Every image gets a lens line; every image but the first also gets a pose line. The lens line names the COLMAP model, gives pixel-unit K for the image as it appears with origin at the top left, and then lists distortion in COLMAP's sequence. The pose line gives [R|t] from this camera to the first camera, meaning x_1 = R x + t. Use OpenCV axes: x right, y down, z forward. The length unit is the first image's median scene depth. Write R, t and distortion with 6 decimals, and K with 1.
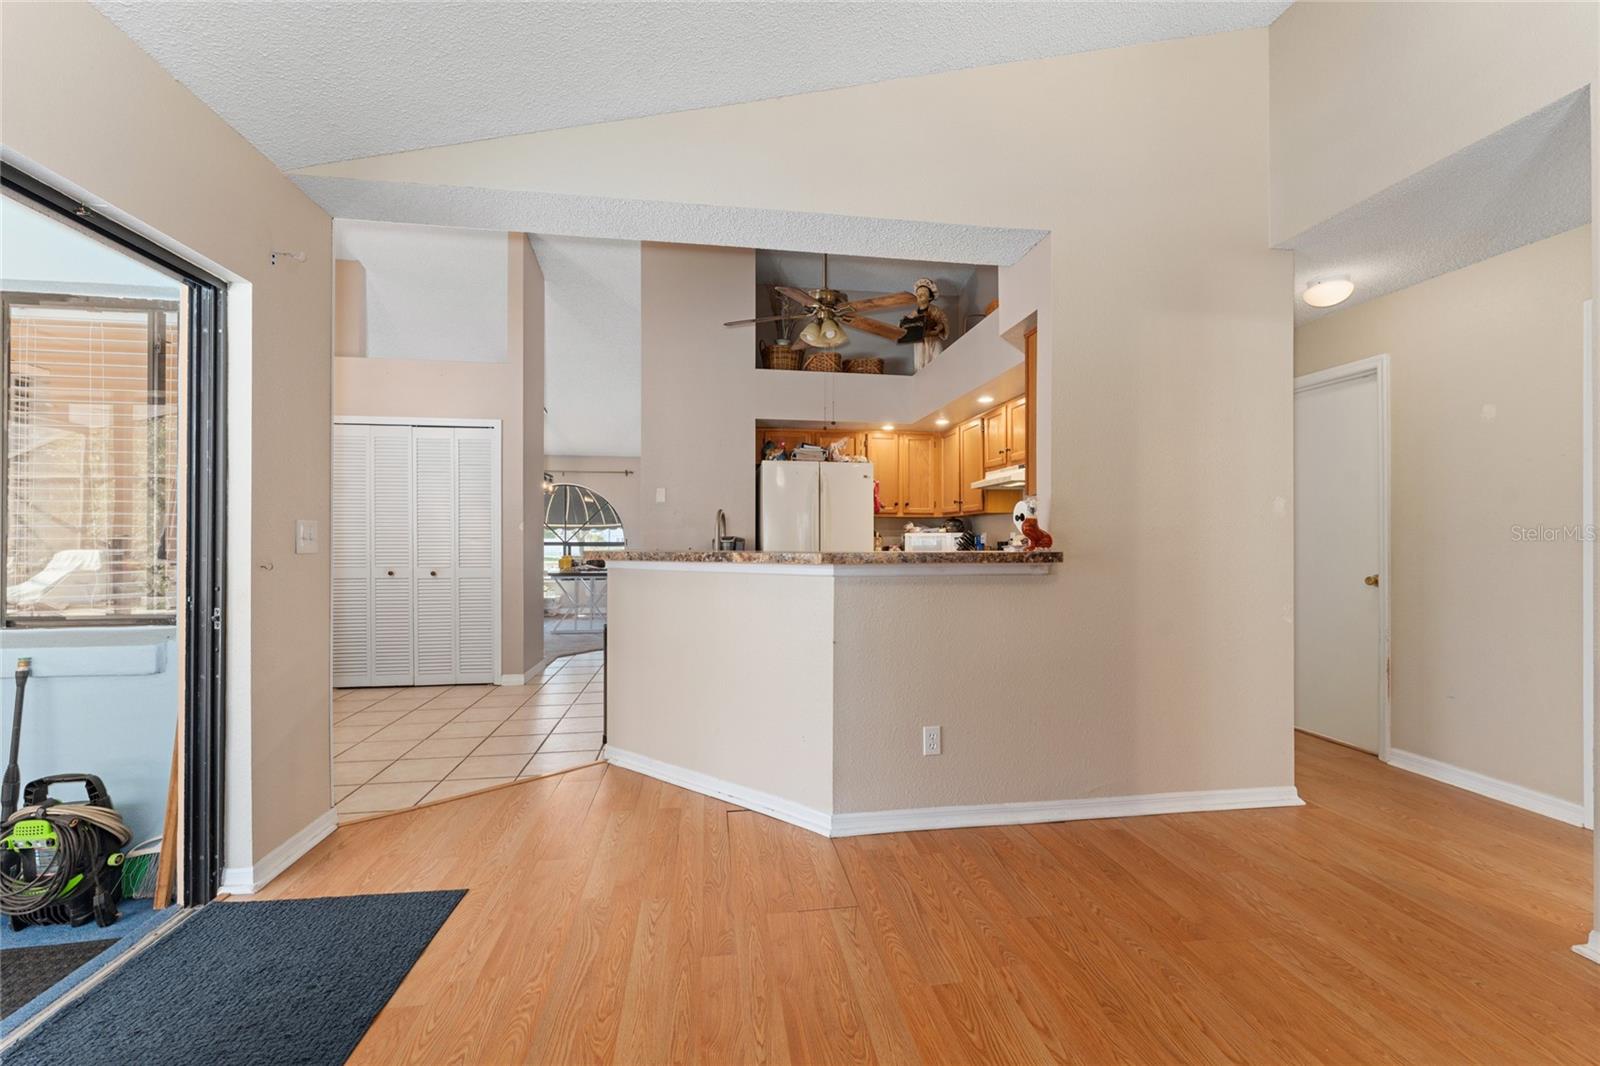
lens RADIAL K [[643.2, 0, 800.0], [0, 643.2, 533.0], [0, 0, 1]] dist [-0.000215, -0.000018]
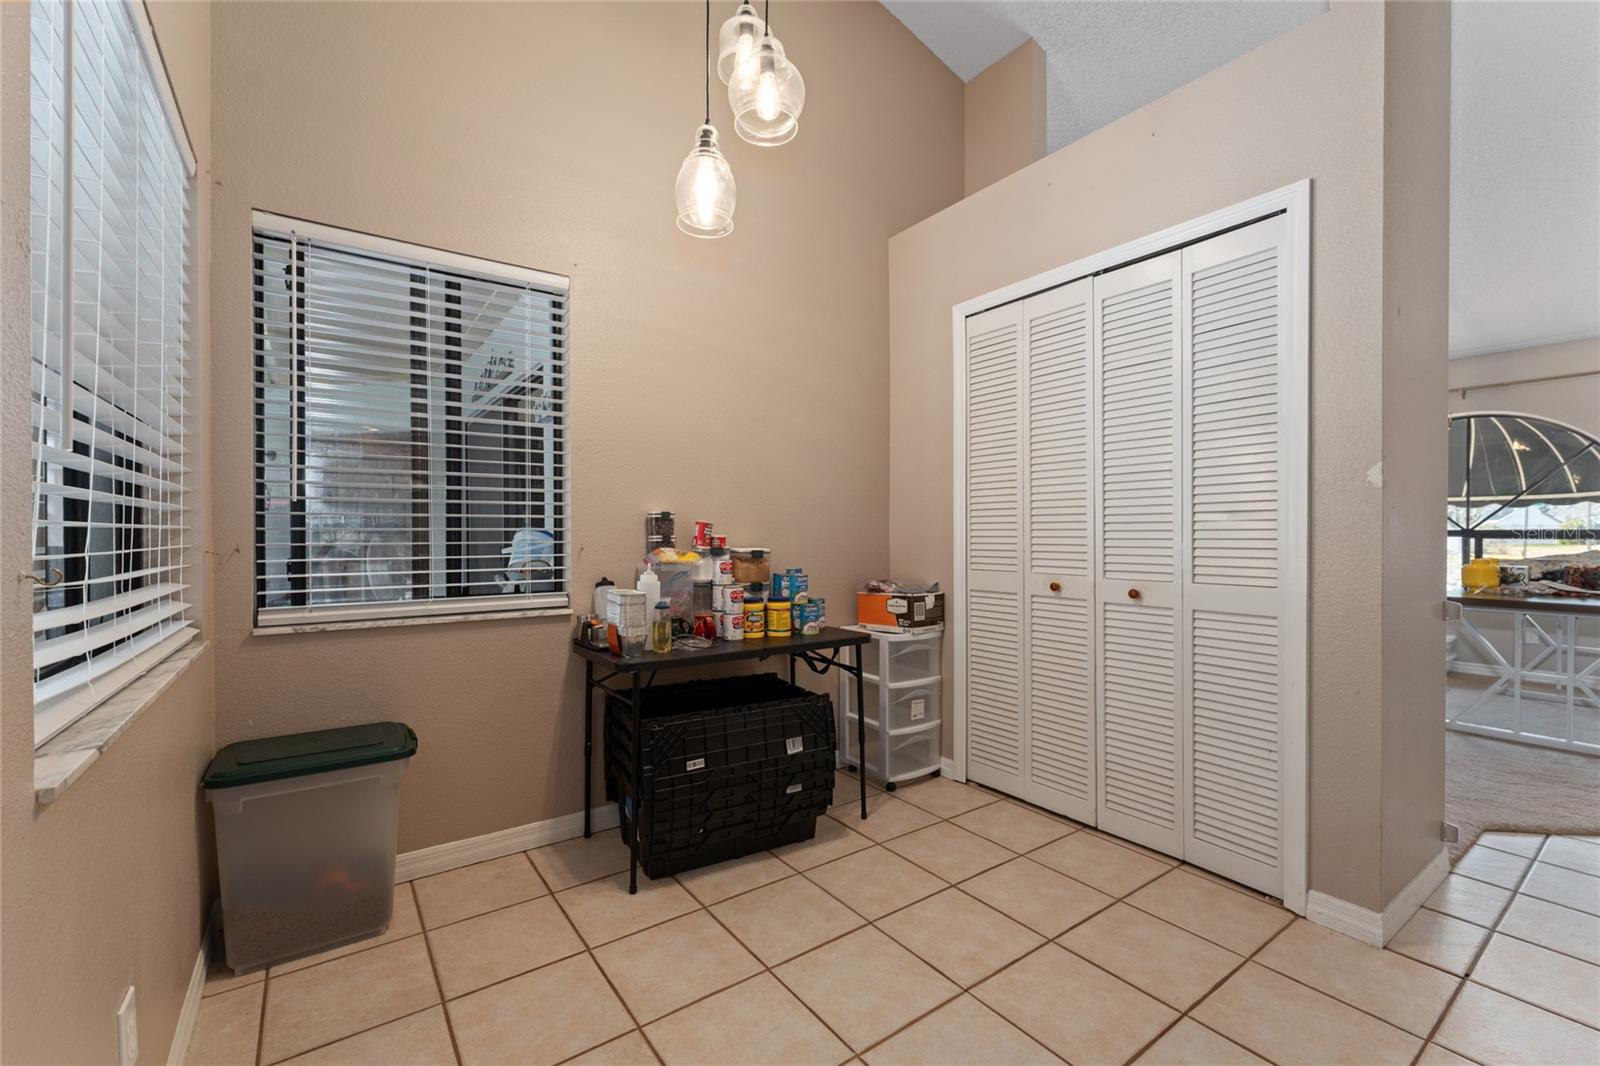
lens RADIAL K [[673.9, 0, 800.0], [0, 673.9, 533.0], [0, 0, 1]] dist [-0.000944, 0.000116]
pose [[0.453000, 0.008732, -0.891468, -0.157039], [0.005504, 0.999906, 0.012591, 0.008153], [0.891493, -0.010610, 0.452909, 0.352132]]
